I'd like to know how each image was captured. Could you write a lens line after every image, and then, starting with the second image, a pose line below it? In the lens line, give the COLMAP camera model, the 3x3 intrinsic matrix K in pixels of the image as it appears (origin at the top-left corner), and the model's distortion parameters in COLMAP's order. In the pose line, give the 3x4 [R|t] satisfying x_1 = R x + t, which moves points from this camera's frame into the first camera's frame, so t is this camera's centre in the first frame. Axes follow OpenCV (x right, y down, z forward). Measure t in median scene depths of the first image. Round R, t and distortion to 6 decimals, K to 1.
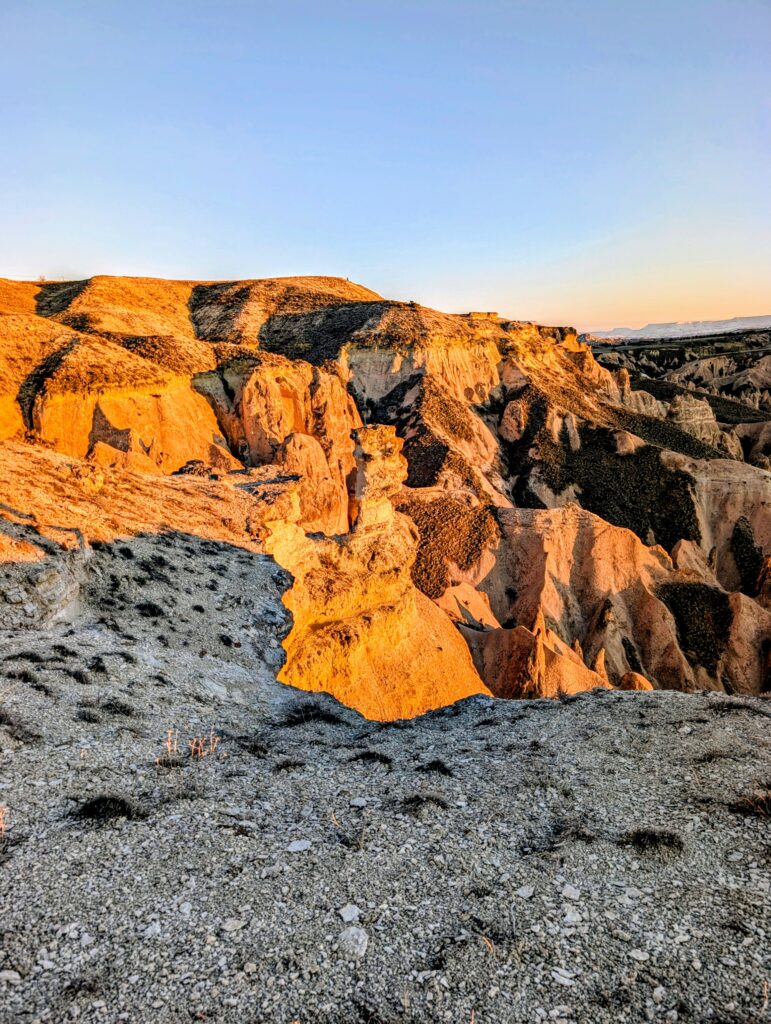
lens RADIAL K [[734.2, 0, 373.2], [0, 734.2, 515.3], [0, 0, 1]] dist [0.033703, -0.027923]
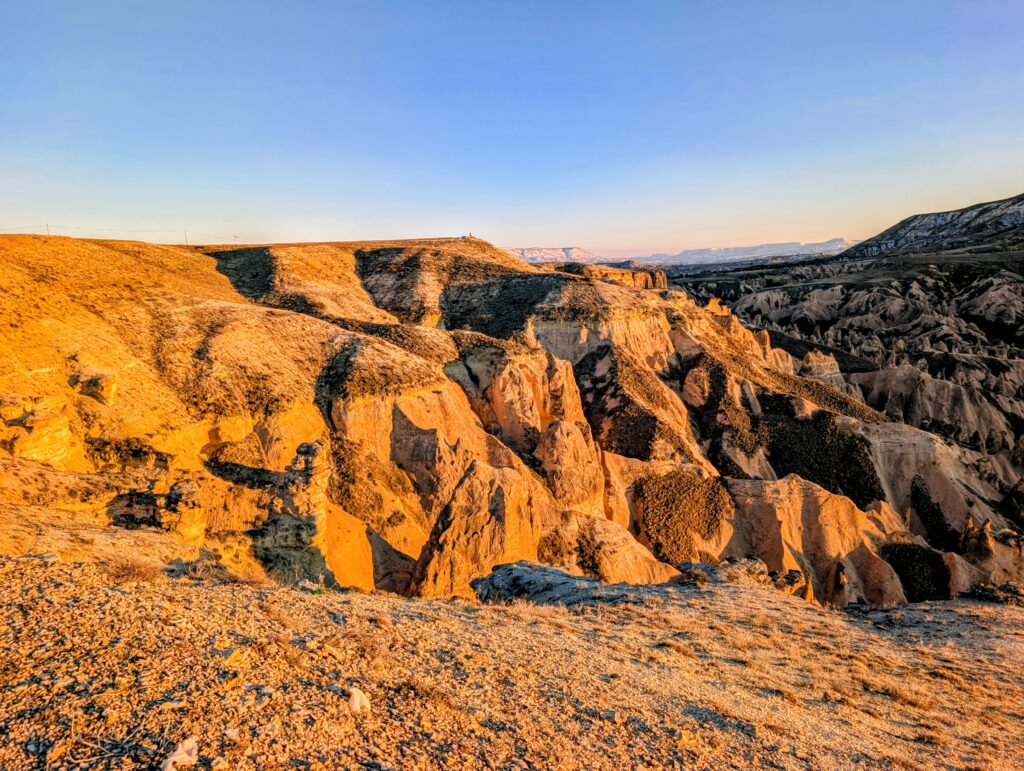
lens RADIAL K [[734.2, 0, 529.9], [0, 734.2, 363.4], [0, 0, 1]] dist [0.033703, -0.027923]
pose [[0.991872, -0.017491, 0.126030, -0.222389], [0.030778, 0.994073, -0.104269, -0.065762], [-0.123459, 0.107301, 0.986531, -0.067150]]
